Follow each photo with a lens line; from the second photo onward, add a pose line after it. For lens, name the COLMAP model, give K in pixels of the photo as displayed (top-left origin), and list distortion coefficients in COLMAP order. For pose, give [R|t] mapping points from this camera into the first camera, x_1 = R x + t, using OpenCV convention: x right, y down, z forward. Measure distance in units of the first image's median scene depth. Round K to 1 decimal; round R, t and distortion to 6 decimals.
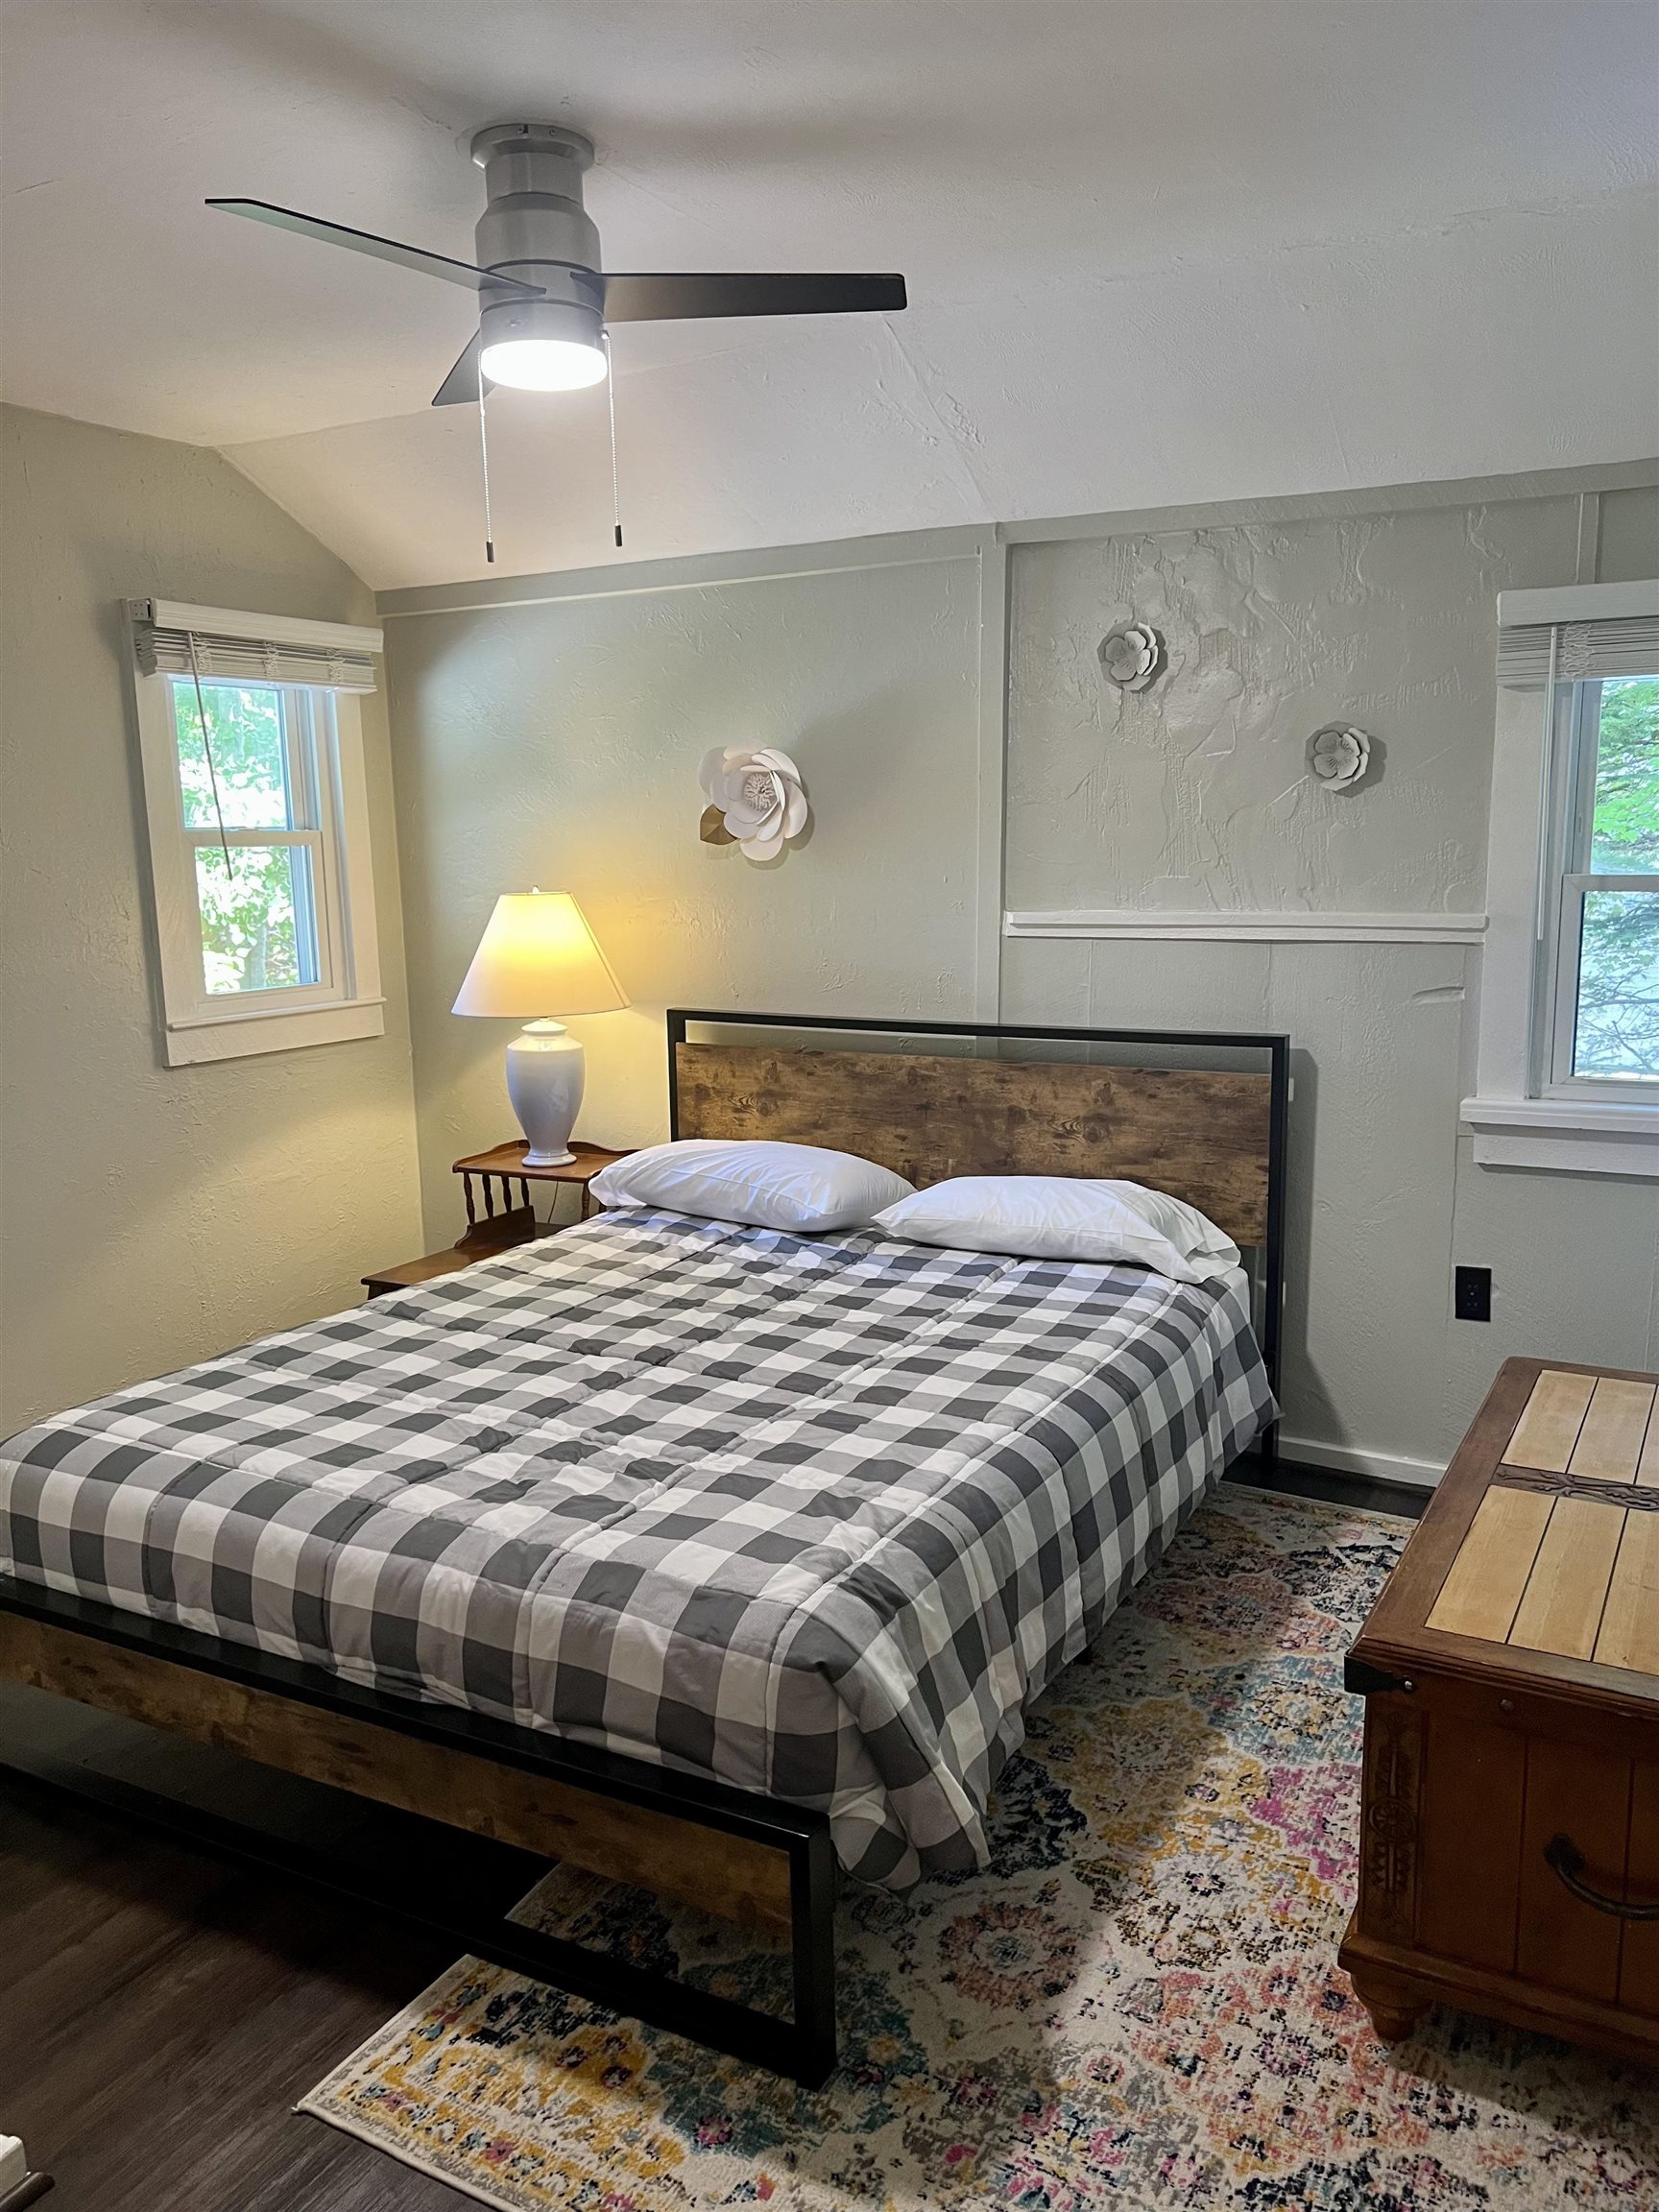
lens RADIAL K [[1676.6, 0, 796.0], [0, 1676.6, 1122.8], [0, 0, 1]] dist [0.079577, -0.092998]
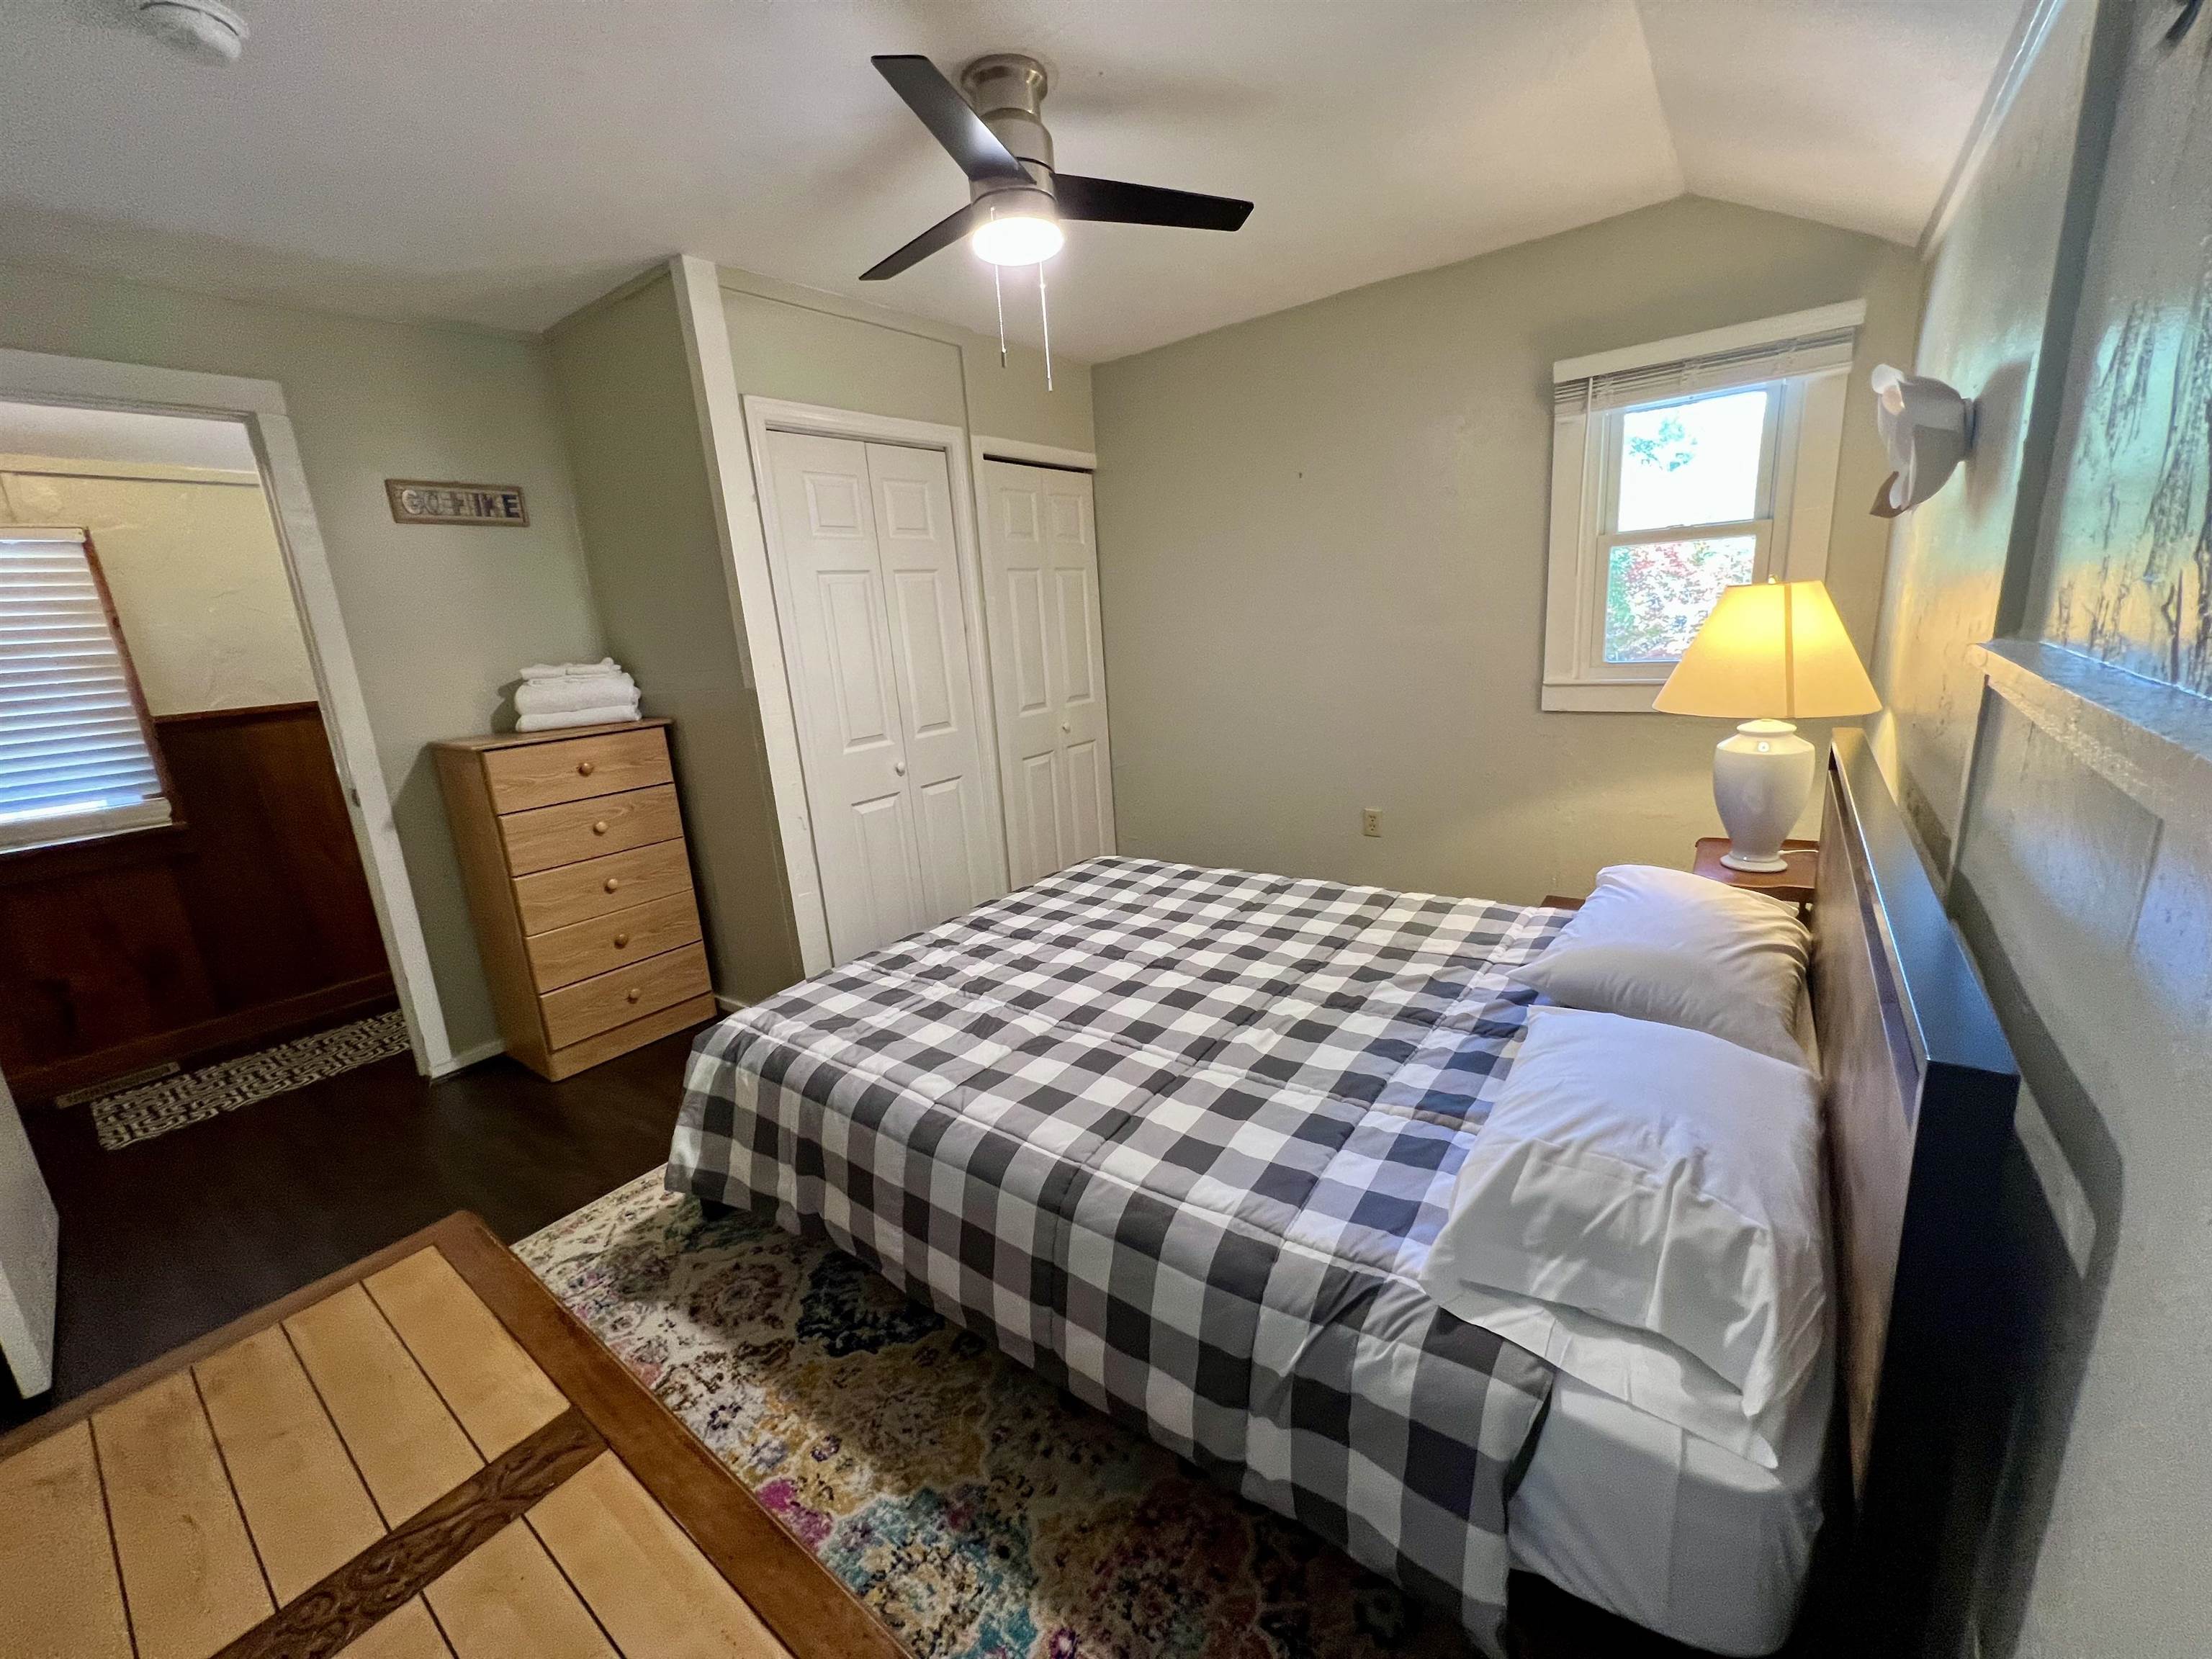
lens RADIAL K [[882.8, 0, 1105.8], [0, 882.8, 821.0], [0, 0, 1]] dist [-0.000374, 0.000286]
pose [[-0.123186, 0.262822, -0.956948, 0.705859], [-0.091775, 0.957143, 0.274690, -0.198020], [0.988131, 0.121662, -0.093786, 1.248121]]
